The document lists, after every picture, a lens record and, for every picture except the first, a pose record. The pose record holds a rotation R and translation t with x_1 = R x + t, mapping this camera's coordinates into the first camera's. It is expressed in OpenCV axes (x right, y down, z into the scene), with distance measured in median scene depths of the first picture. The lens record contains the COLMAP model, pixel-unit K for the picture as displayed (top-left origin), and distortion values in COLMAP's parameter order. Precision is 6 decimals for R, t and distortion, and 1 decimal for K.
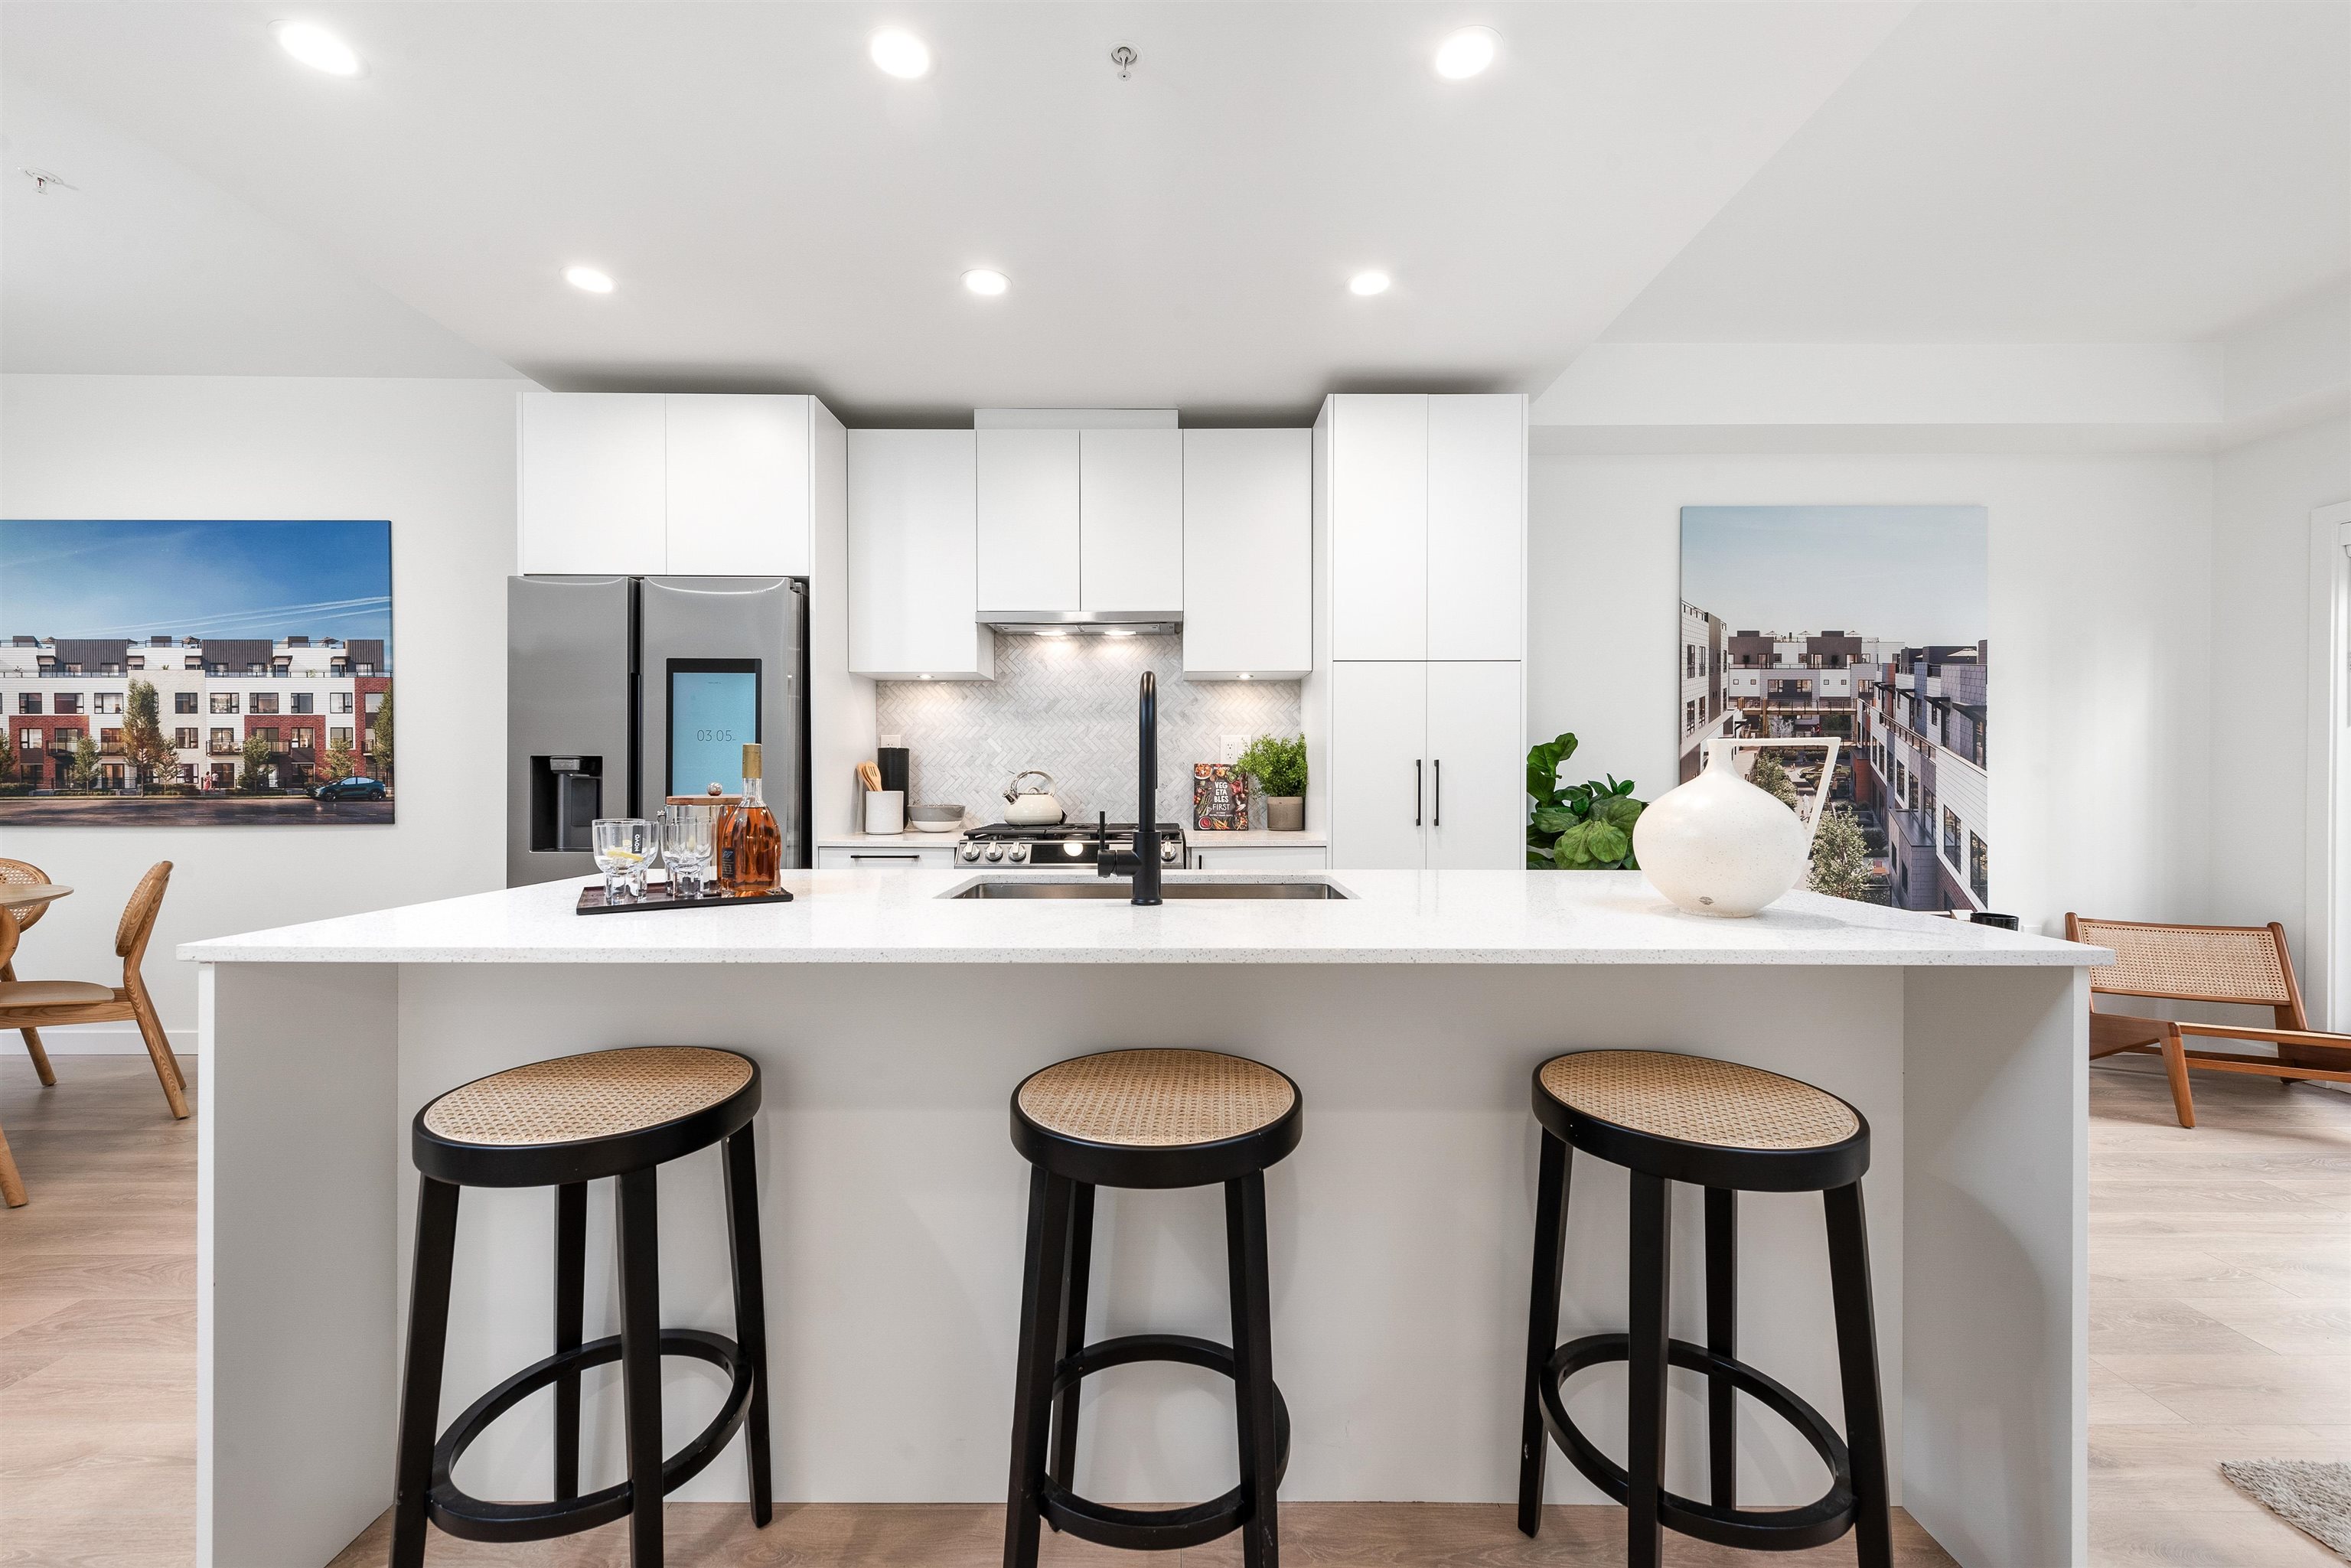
lens RADIAL K [[923.7, 0, 1174.0], [0, 923.7, 779.1], [0, 0, 1]] dist [0.012898, -0.003101]
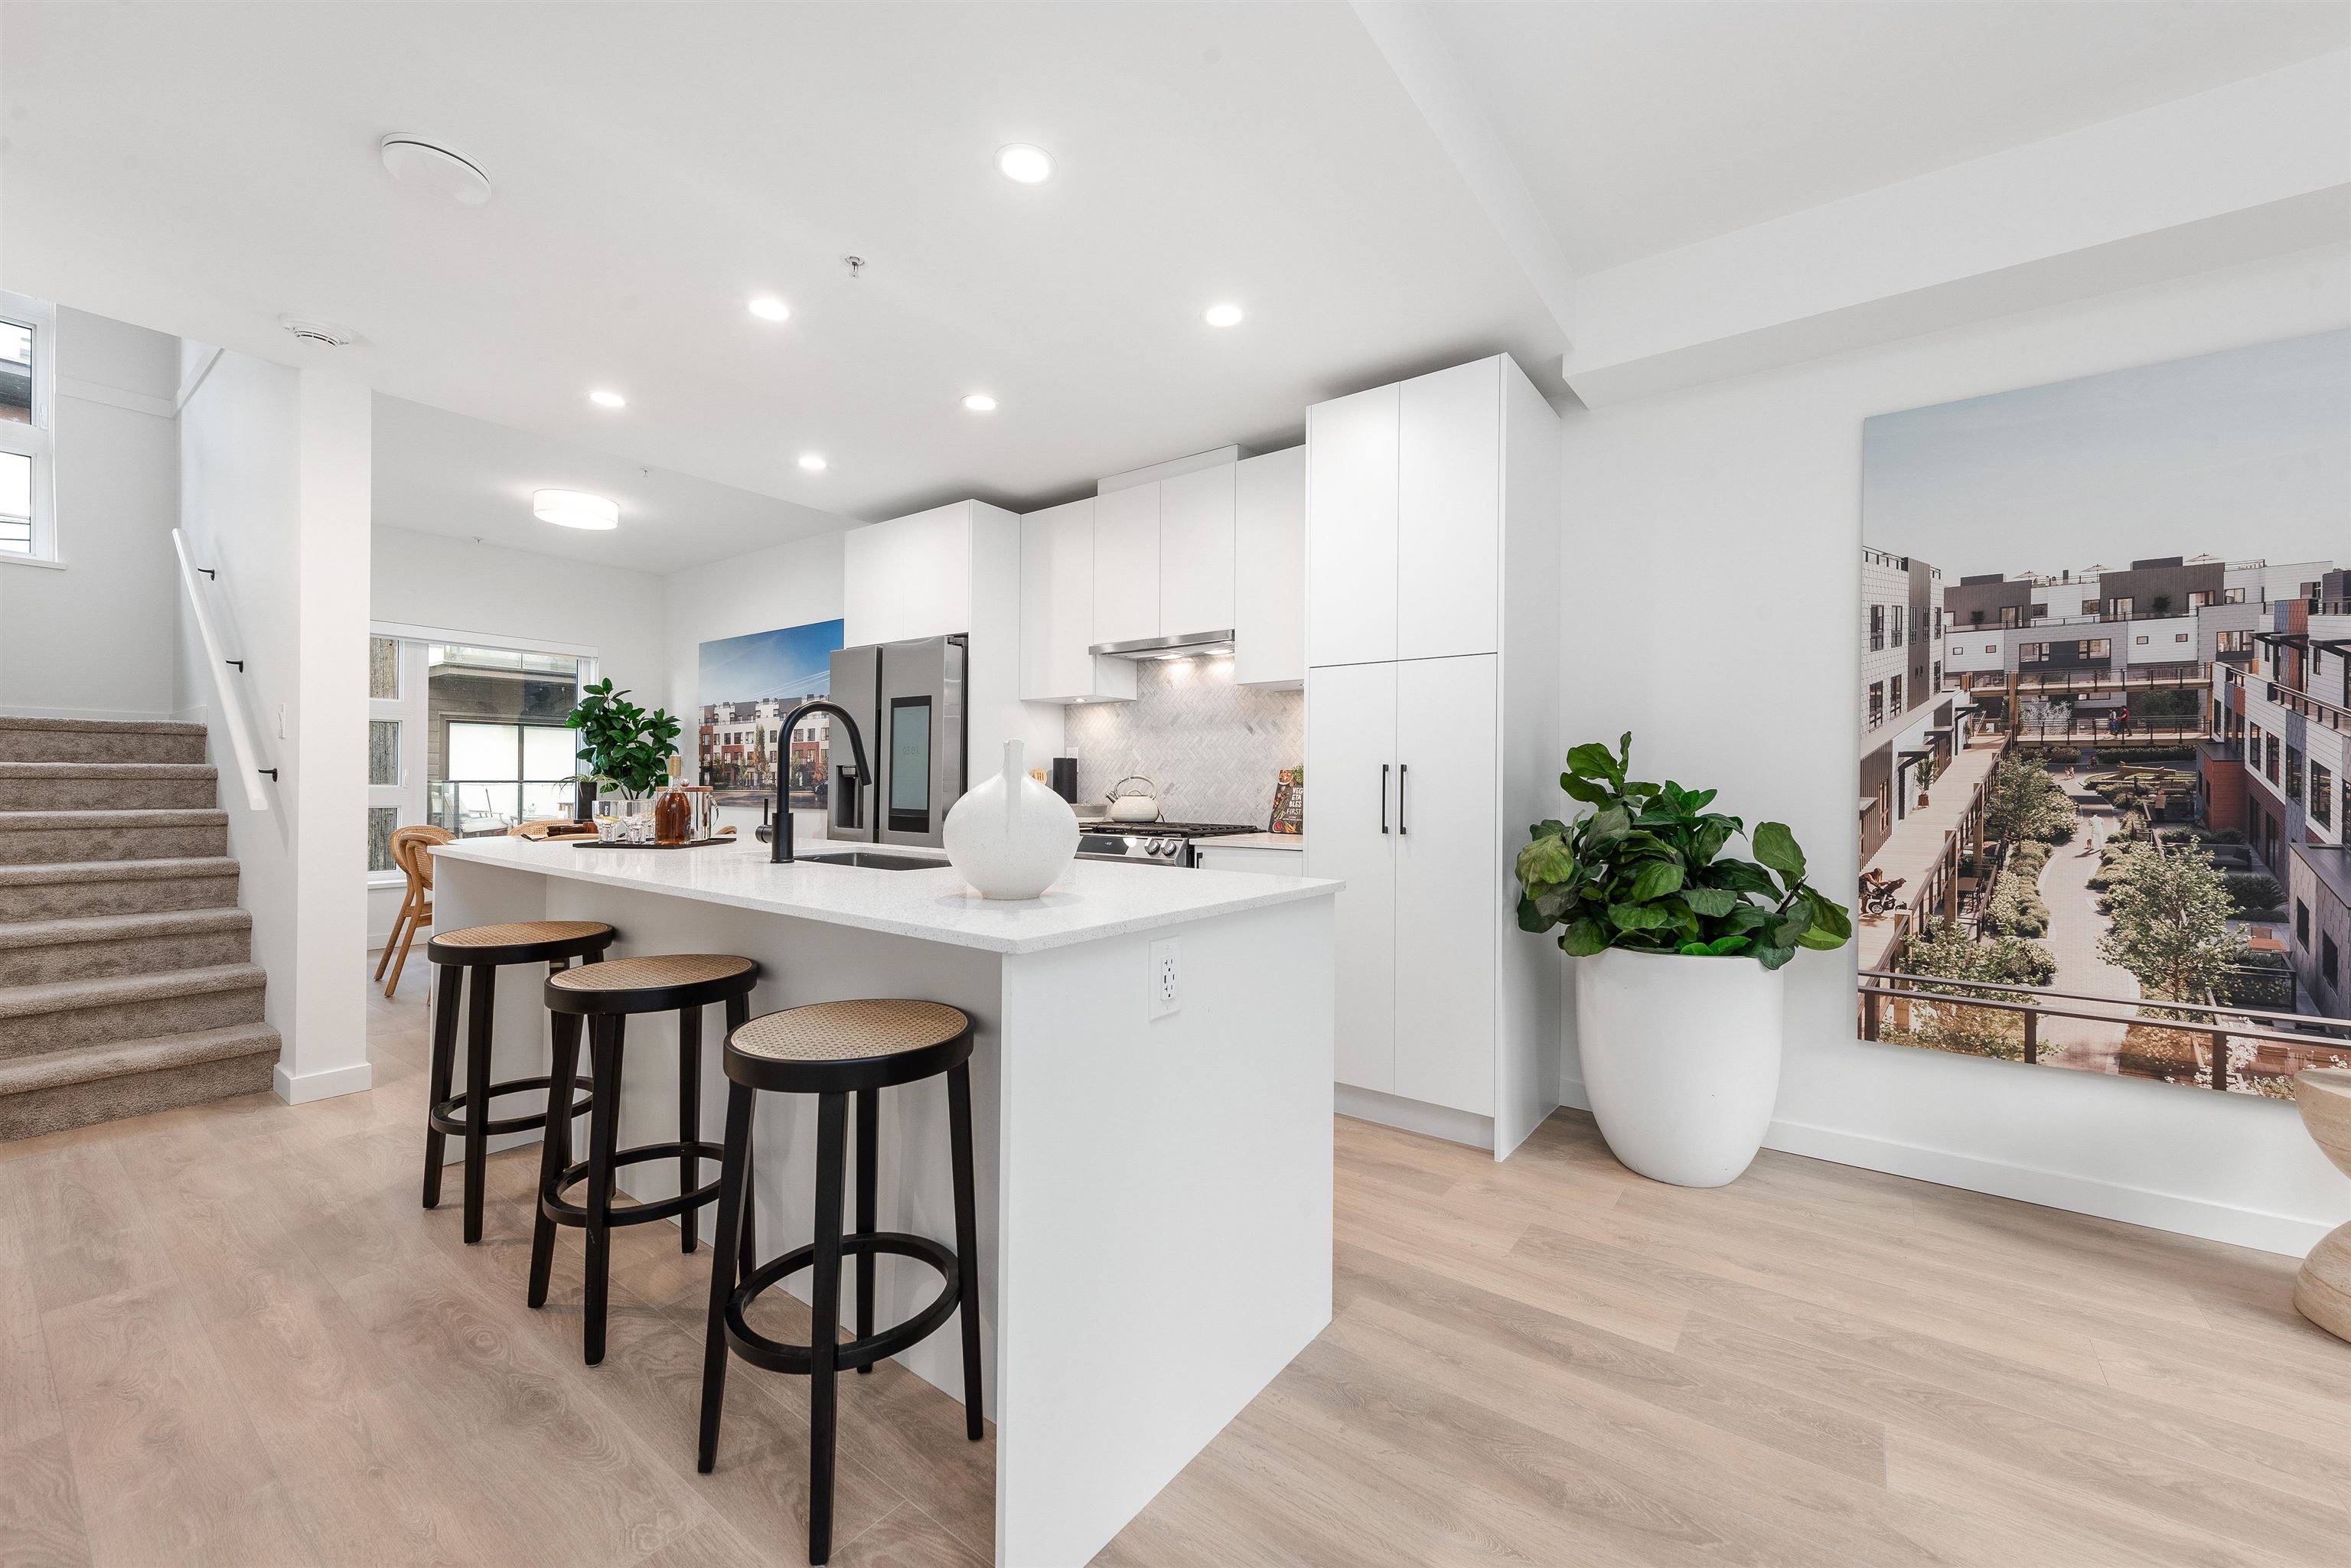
lens RADIAL K [[923.7, 0, 1177.8], [0, 923.7, 780.3], [0, 0, 1]] dist [0.012898, -0.003101]
pose [[0.798098, 0.004119, -0.602513, 0.561371], [-0.010221, 0.999925, -0.006704, 0.003186], [0.602440, 0.011509, 0.798081, 0.089357]]
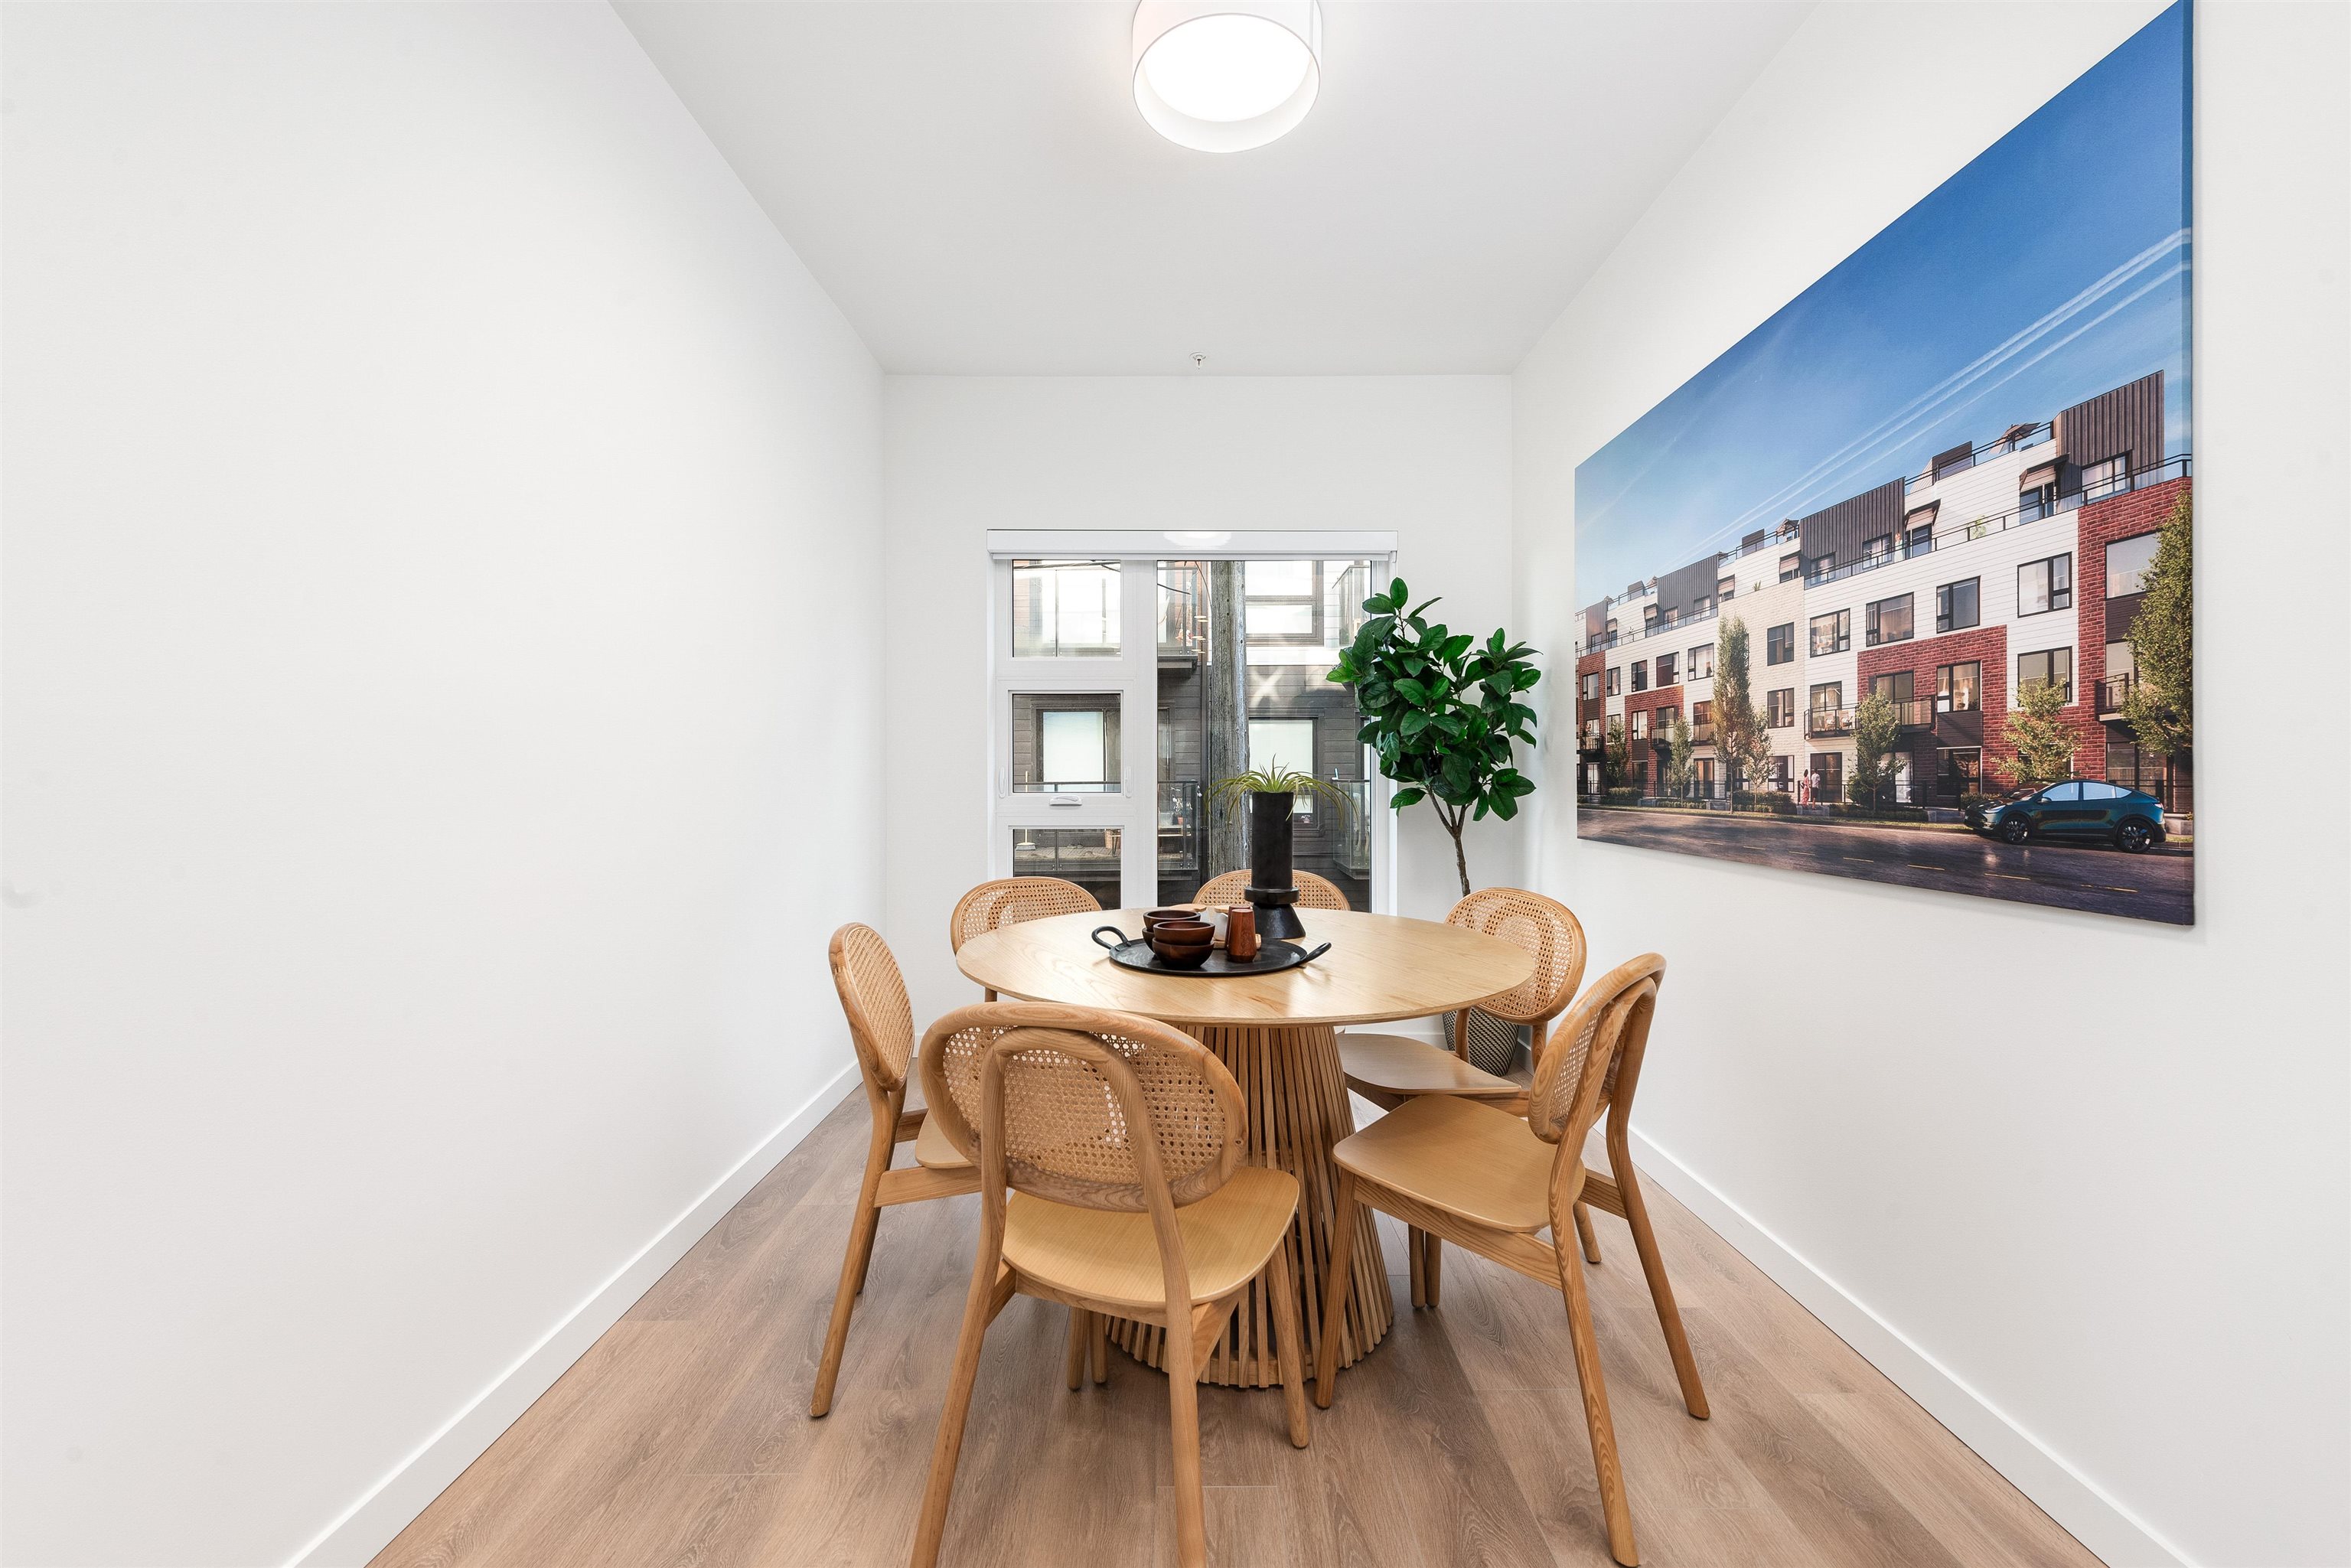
lens RADIAL K [[923.7, 0, 1166.5], [0, 923.7, 781.5], [0, 0, 1]] dist [0.012898, -0.003101]
pose [[-0.018789, 0.004494, -0.999813, -0.507281], [-0.002938, 0.999985, 0.004550, -0.002748], [0.999819, 0.003023, -0.018775, 0.650076]]
